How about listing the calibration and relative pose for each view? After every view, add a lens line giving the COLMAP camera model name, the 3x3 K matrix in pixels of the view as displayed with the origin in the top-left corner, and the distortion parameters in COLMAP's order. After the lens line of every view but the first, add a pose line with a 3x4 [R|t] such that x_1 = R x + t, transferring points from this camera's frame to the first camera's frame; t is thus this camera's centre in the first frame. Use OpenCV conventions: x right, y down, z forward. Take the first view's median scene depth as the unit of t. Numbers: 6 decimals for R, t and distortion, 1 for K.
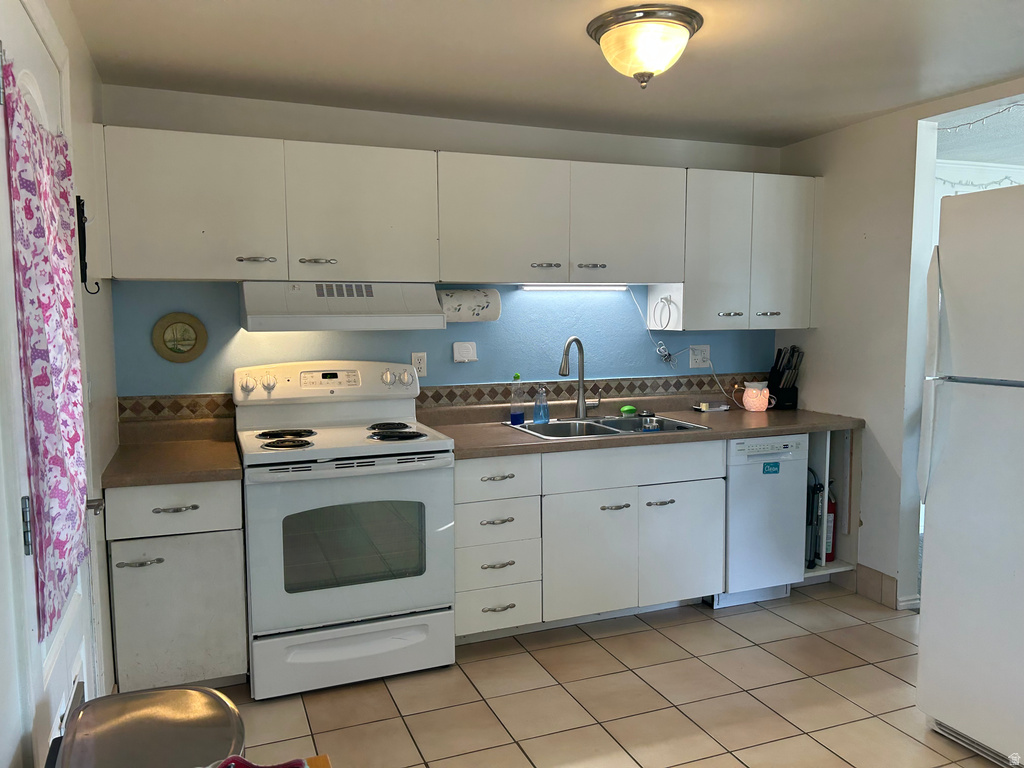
lens RADIAL K [[763.1, 0, 510.3], [0, 763.1, 373.7], [0, 0, 1]] dist [0.099098, -0.129082]
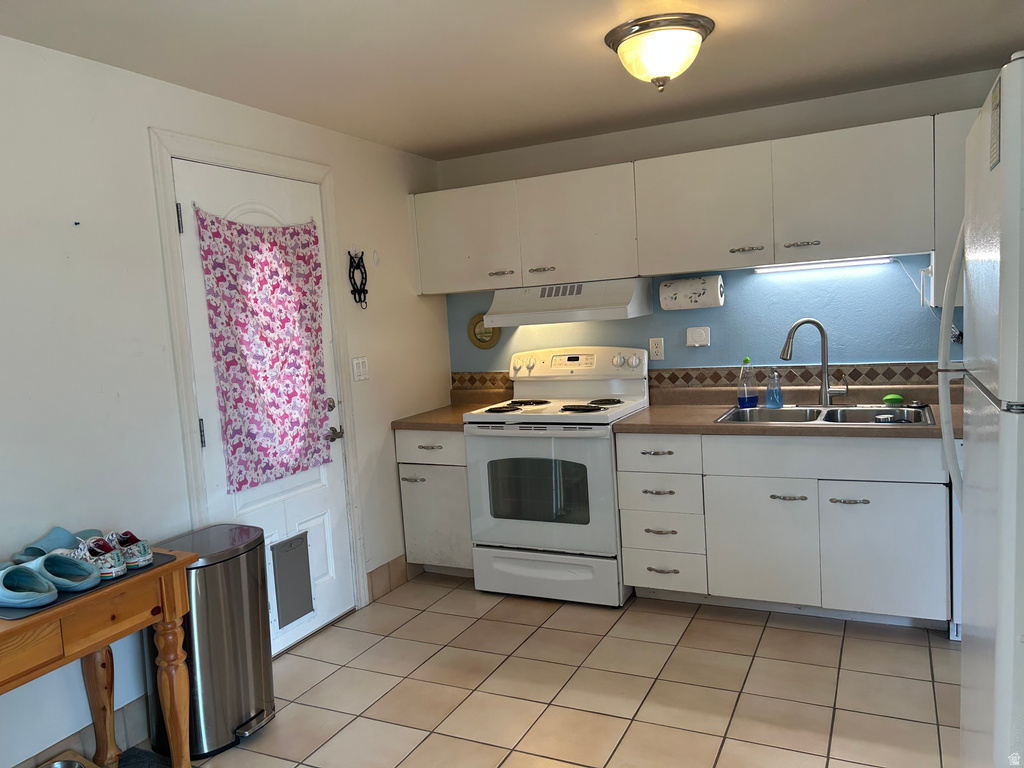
lens RADIAL K [[763.1, 0, 510.3], [0, 763.1, 373.7], [0, 0, 1]] dist [0.099098, -0.129082]
pose [[0.672585, 0.021699, -0.739702, 0.630508], [0.000466, 0.999557, 0.029745, -0.010375], [0.740020, -0.020351, 0.672277, 0.097017]]
